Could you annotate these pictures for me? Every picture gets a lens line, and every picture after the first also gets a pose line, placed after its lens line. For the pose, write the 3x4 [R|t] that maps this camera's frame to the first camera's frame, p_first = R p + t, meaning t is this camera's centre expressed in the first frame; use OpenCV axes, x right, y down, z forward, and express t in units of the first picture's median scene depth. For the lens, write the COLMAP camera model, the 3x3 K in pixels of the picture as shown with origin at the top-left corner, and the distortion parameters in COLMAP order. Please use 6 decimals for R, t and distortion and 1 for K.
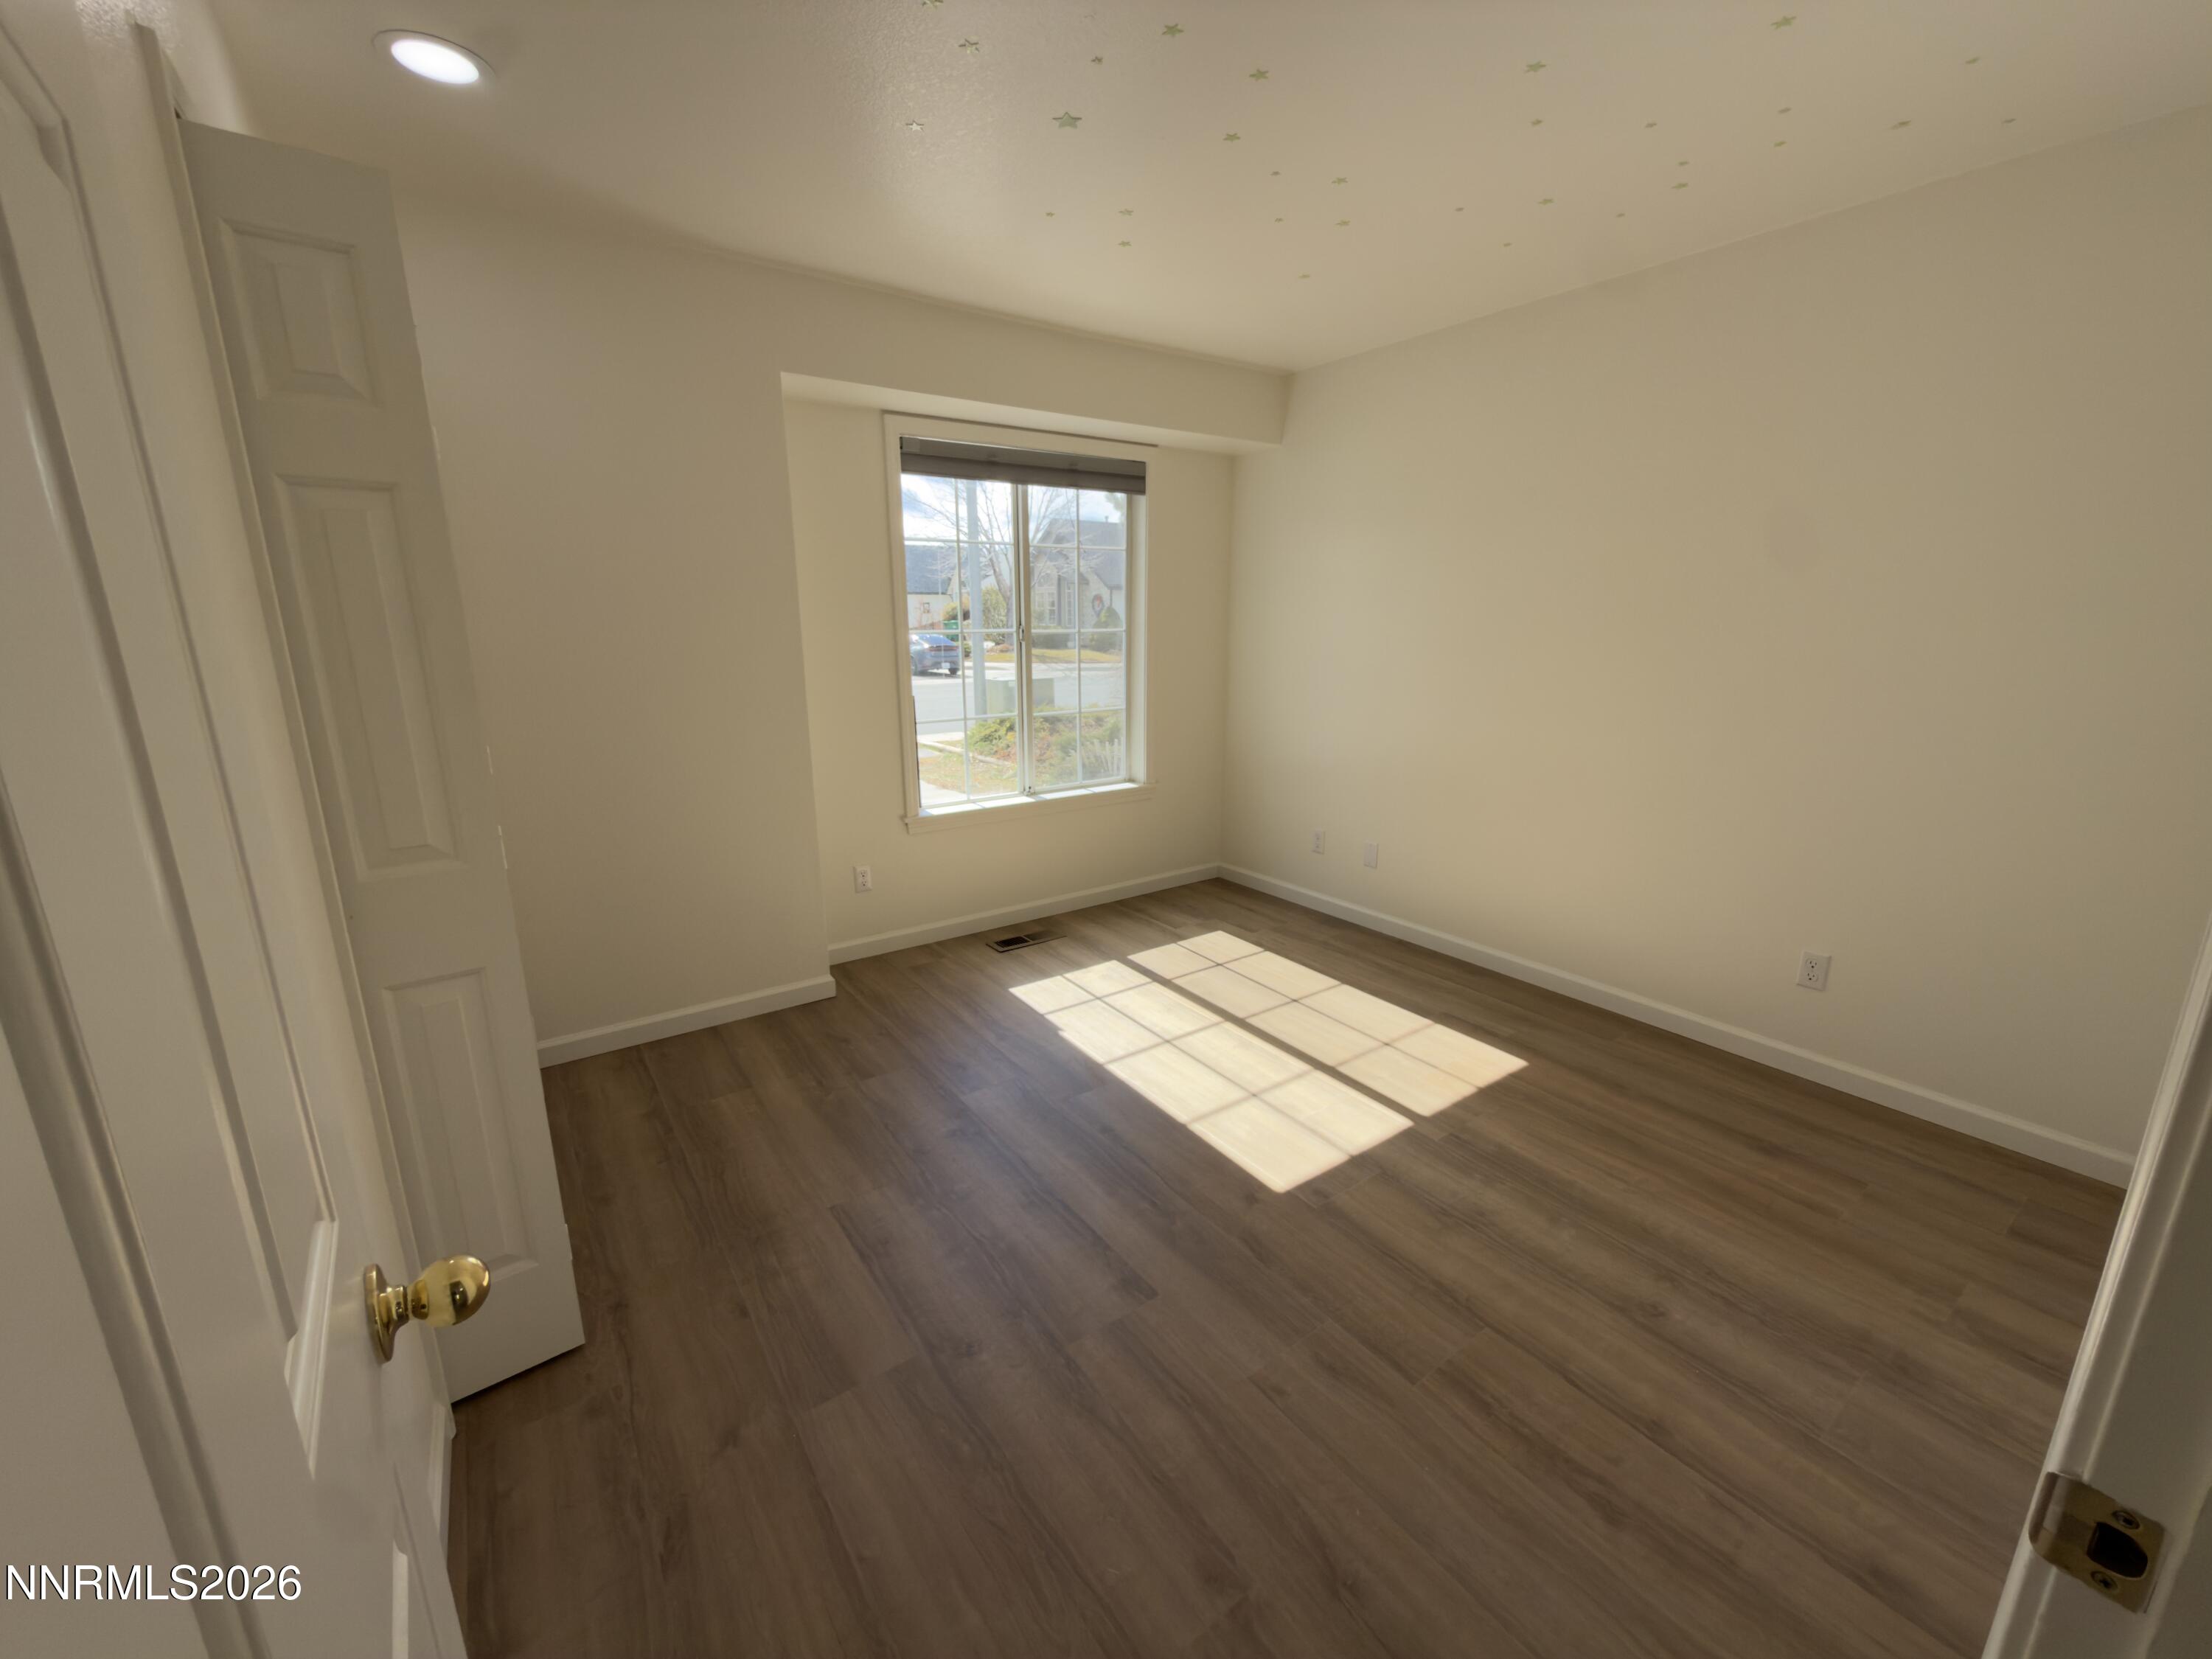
lens RADIAL K [[879.8, 0, 1106.0], [0, 879.8, 829.5], [0, 0, 1]] dist [-0.001742, -0.000091]
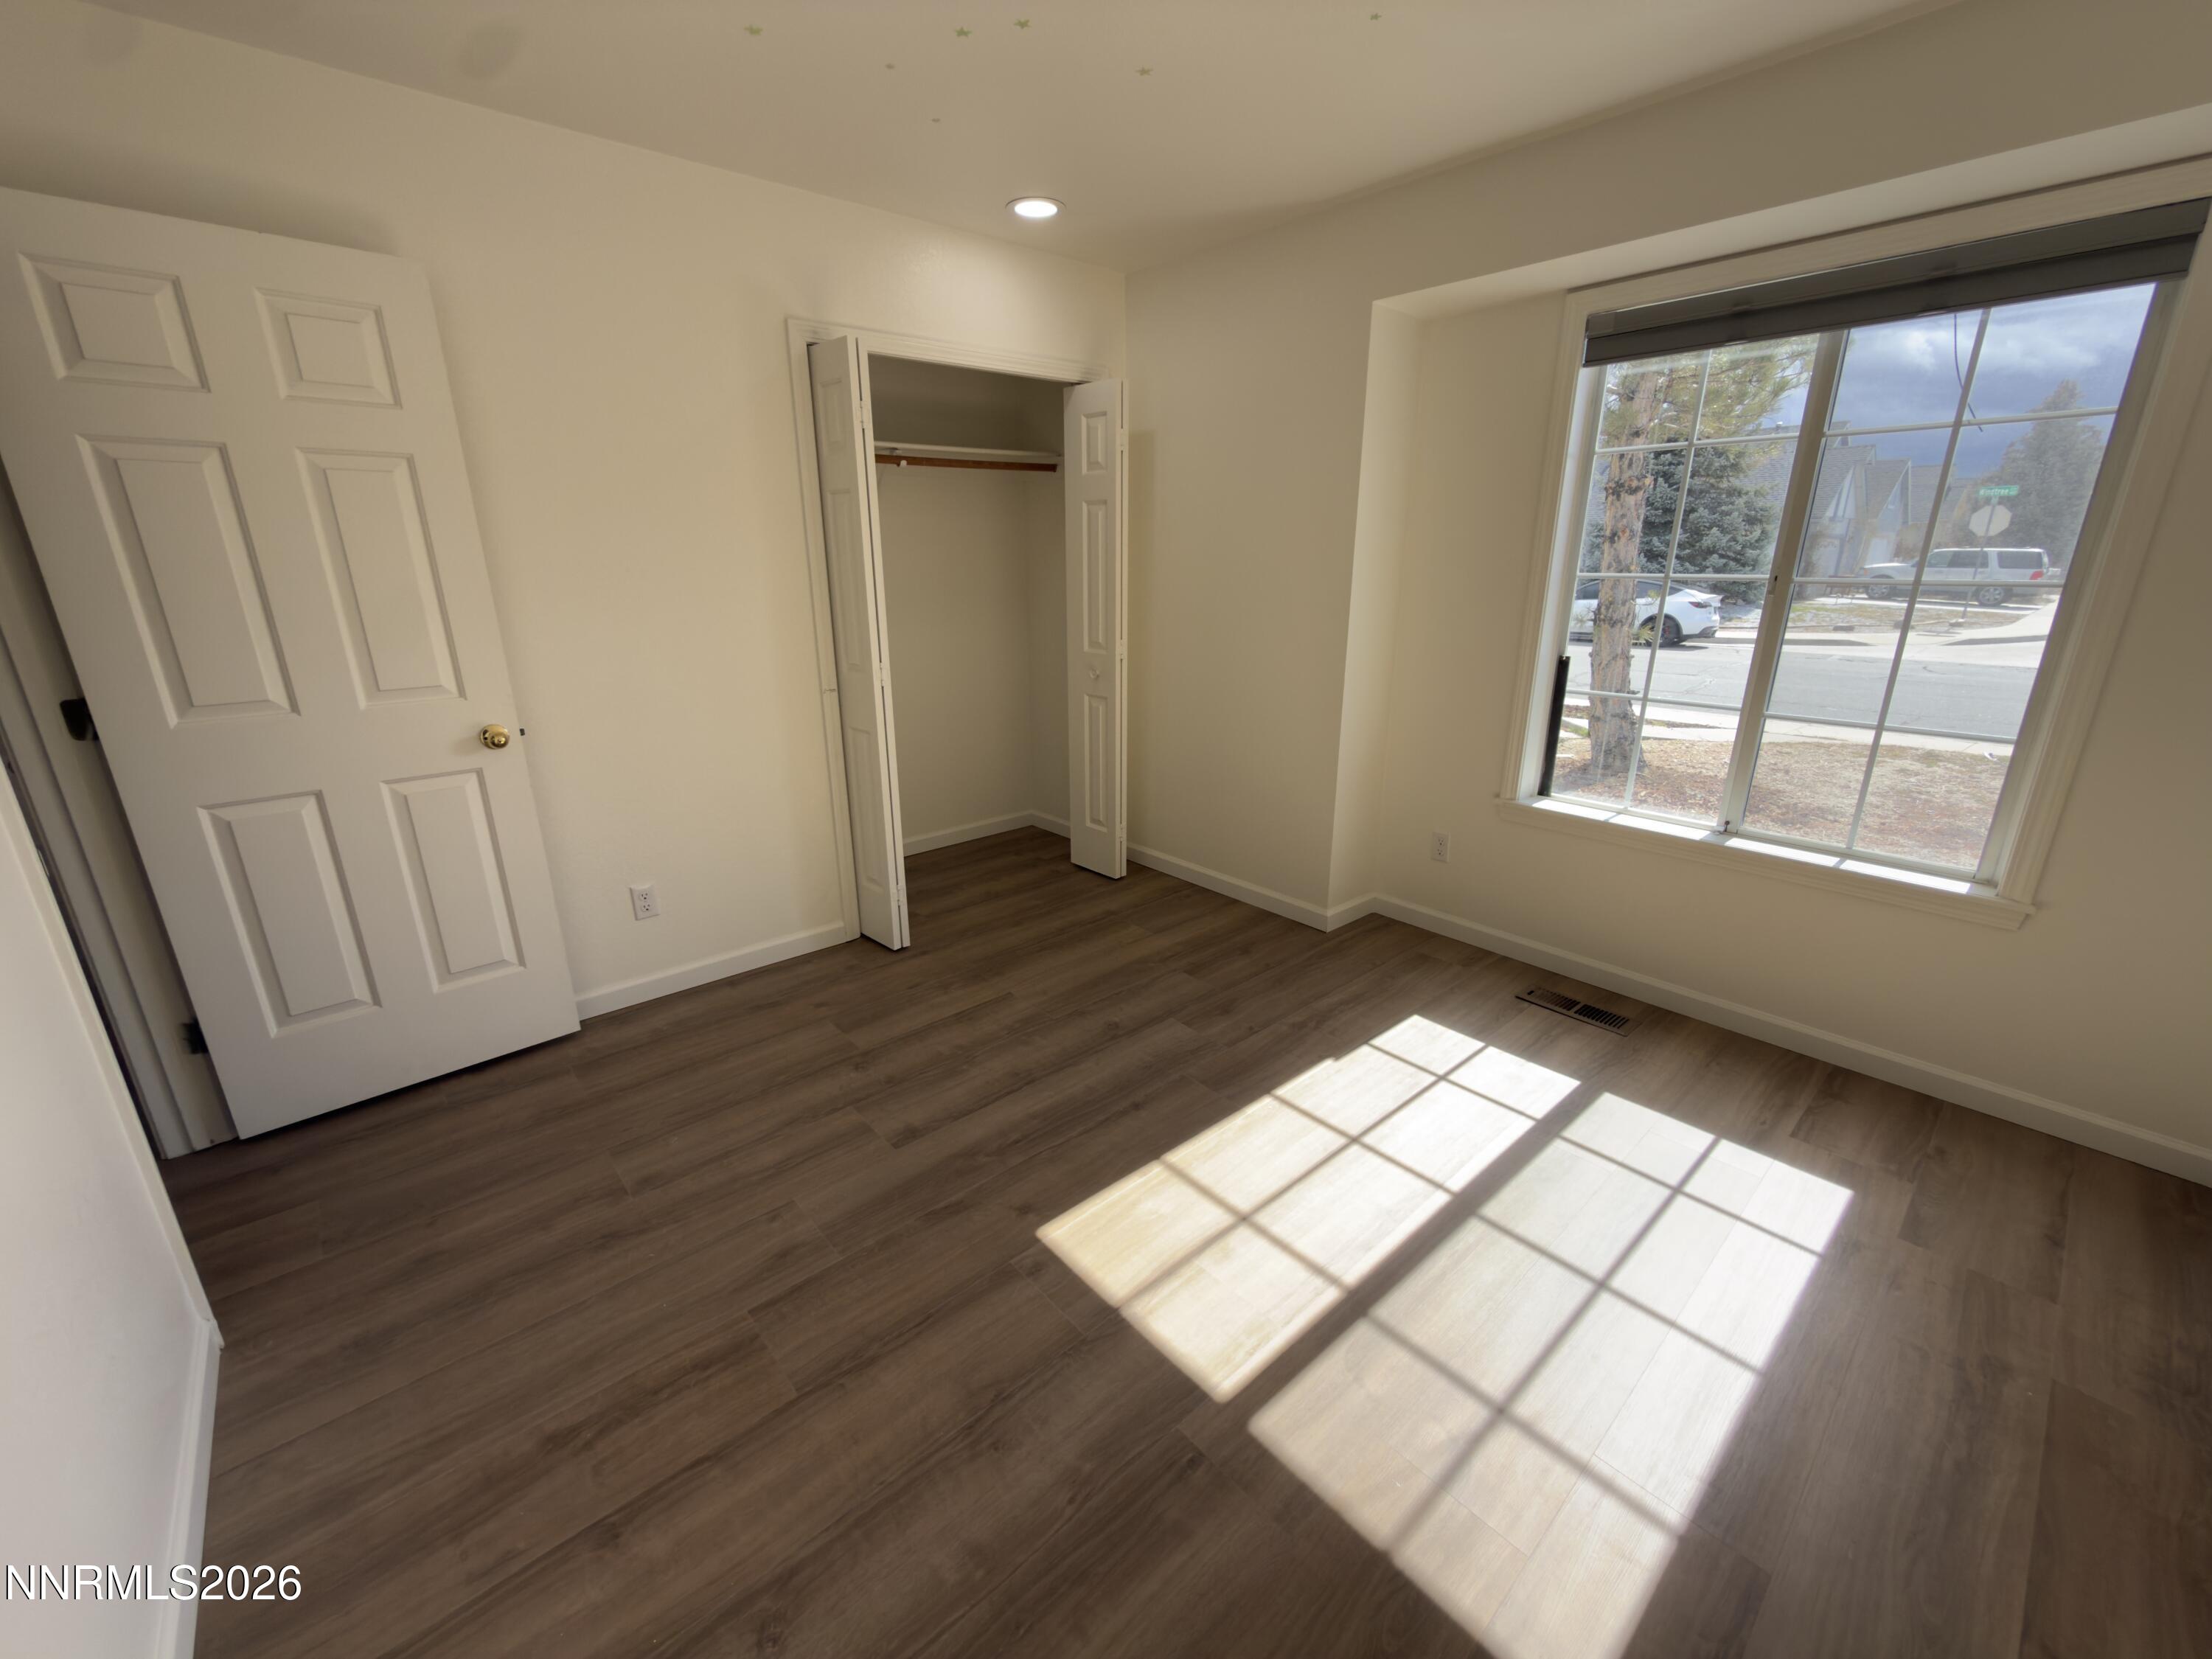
lens RADIAL K [[879.8, 0, 1106.0], [0, 879.8, 829.5], [0, 0, 1]] dist [-0.001742, -0.000091]
pose [[0.109359, 0.299585, -0.947781, 0.738099], [-0.236021, 0.934057, 0.268013, -0.166930], [0.965575, 0.194387, 0.172856, 0.684987]]
